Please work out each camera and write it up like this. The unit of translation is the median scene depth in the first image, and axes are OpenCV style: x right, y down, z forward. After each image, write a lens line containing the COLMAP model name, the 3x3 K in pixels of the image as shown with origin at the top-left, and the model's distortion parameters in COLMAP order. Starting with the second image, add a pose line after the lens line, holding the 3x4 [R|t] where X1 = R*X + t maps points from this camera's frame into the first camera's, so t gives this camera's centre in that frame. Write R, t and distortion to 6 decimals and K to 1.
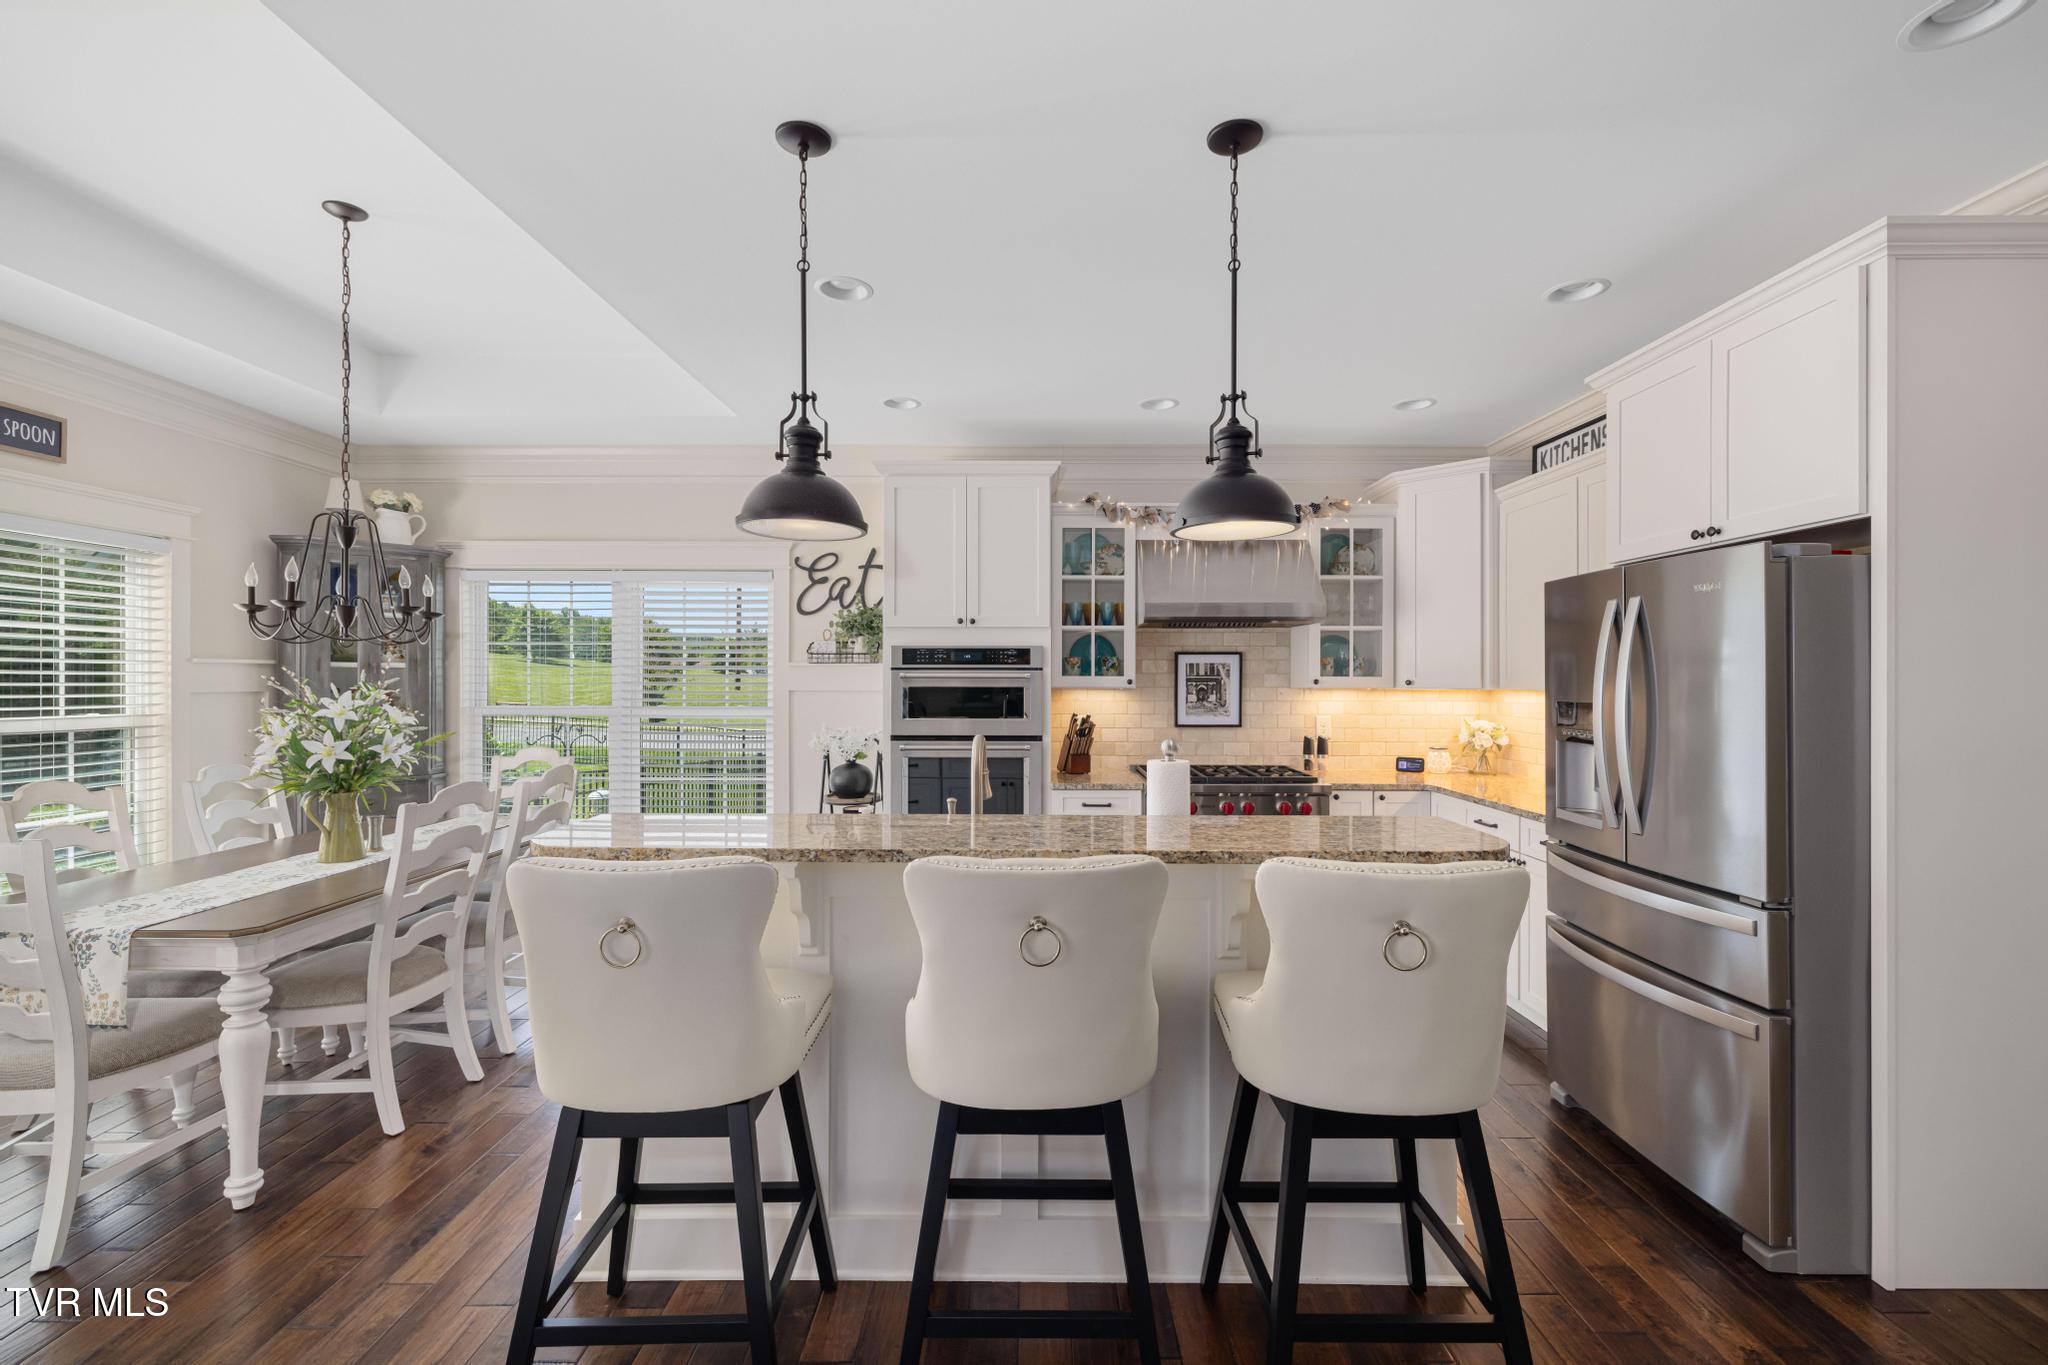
lens RADIAL K [[872.1, 0, 1032.0], [0, 872.1, 687.0], [0, 0, 1]] dist [0.001835, -0.000827]
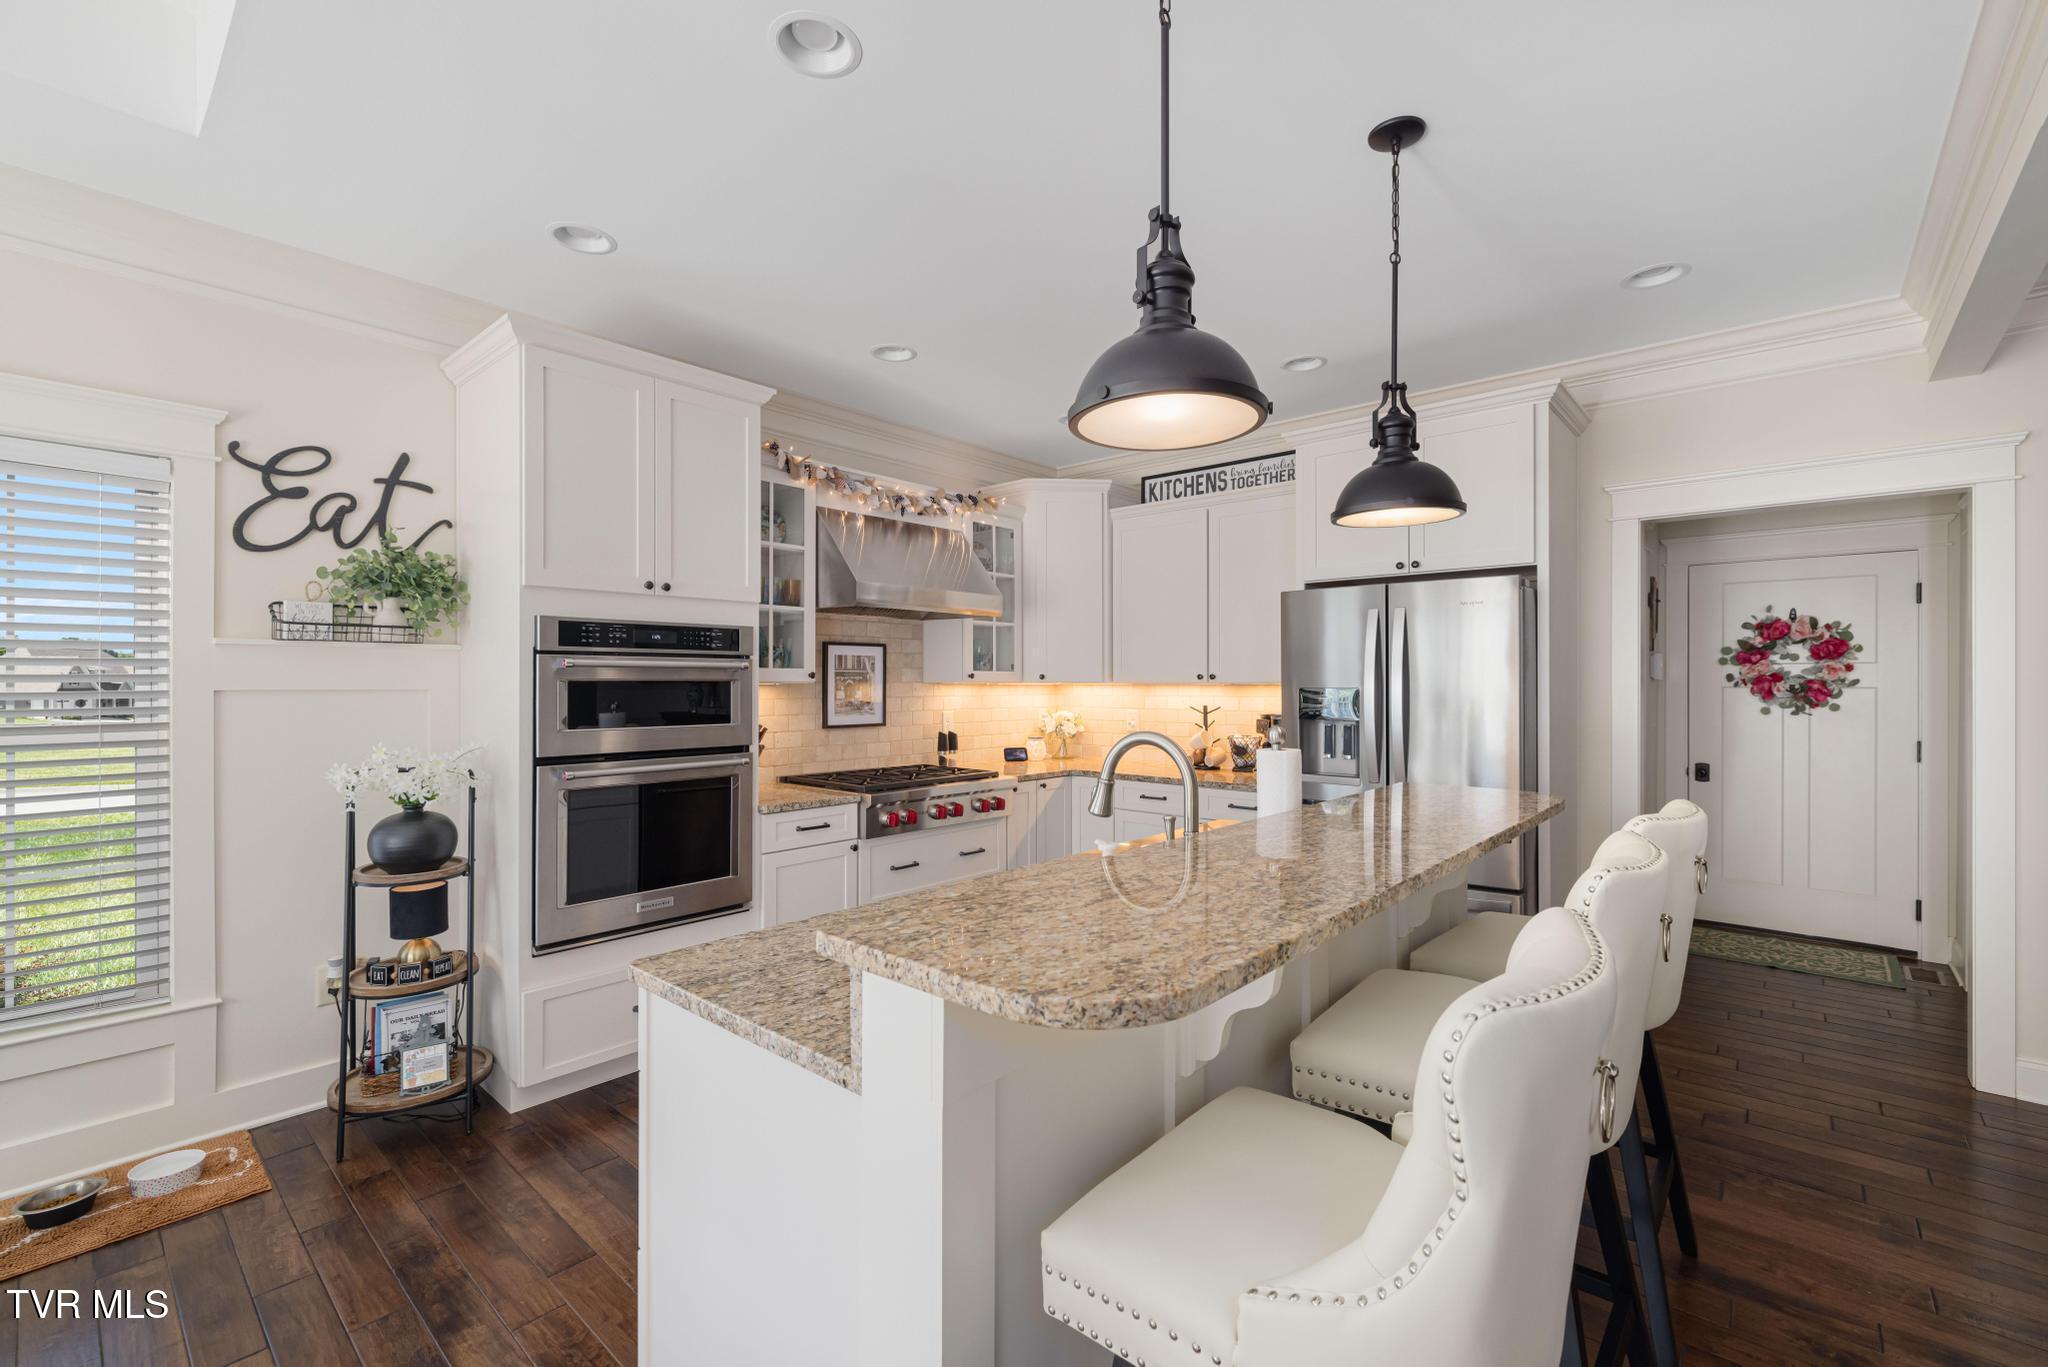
lens RADIAL K [[872.1, 0, 1029.0], [0, 872.1, 691.6], [0, 0, 1]] dist [0.001835, -0.000827]
pose [[0.660002, -0.009650, 0.751202, -0.376444], [0.008866, 0.999948, 0.005055, 0.007230], [-0.751211, 0.003324, 0.660053, 0.296478]]
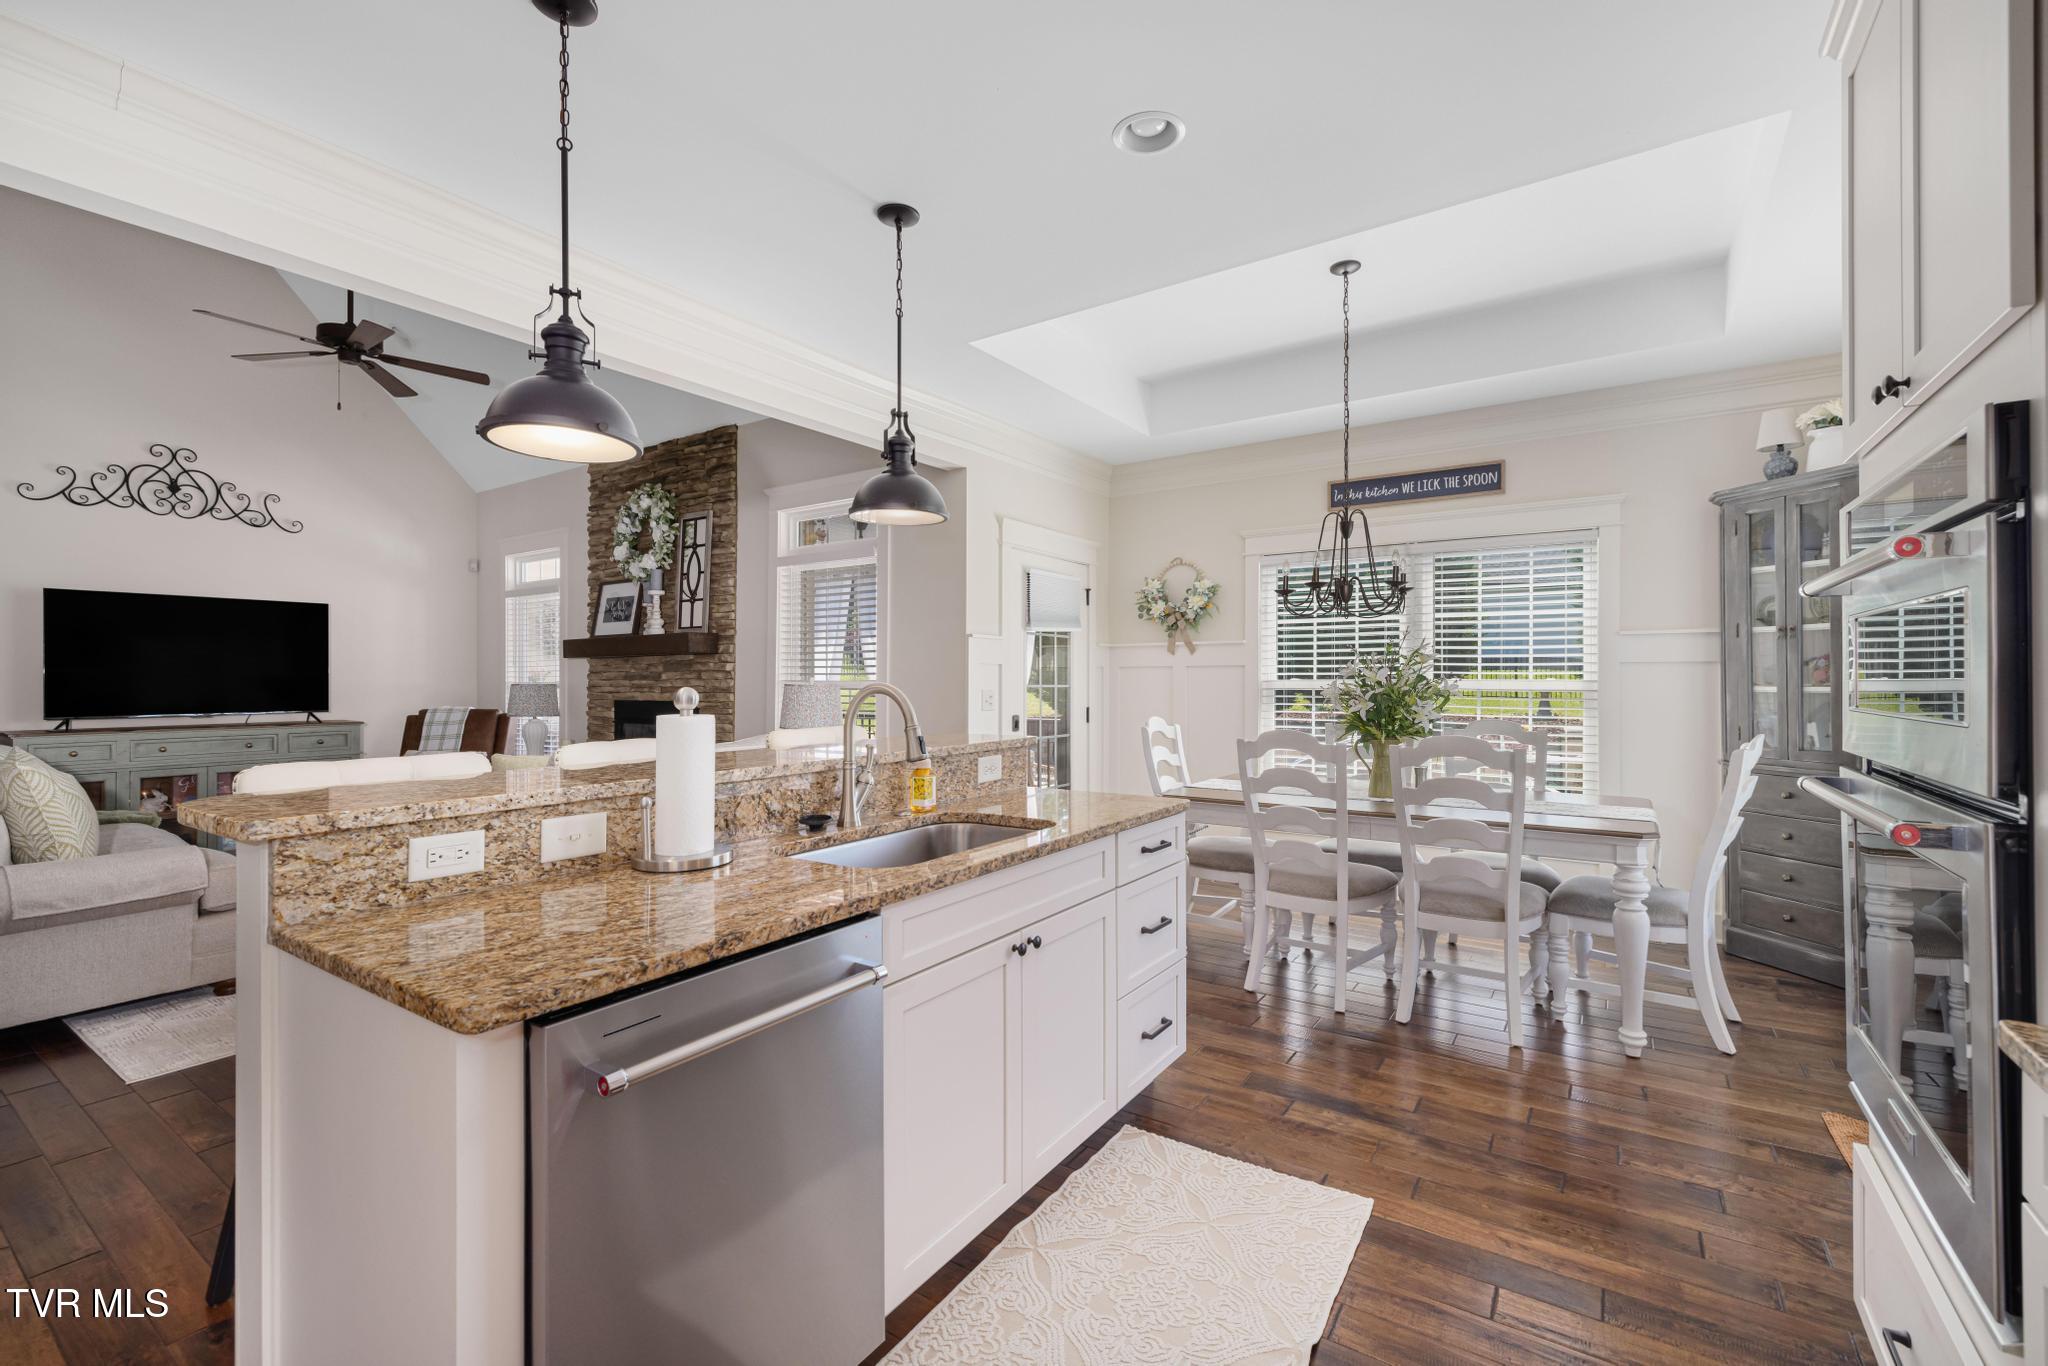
lens RADIAL K [[872.1, 0, 1030.6], [0, 872.1, 676.4], [0, 0, 1]] dist [0.001835, -0.000827]
pose [[-0.555369, -0.003007, -0.831599, 0.329370], [-0.004927, 0.999988, -0.000326, 0.026212], [0.831590, 0.003916, -0.555377, 0.865905]]
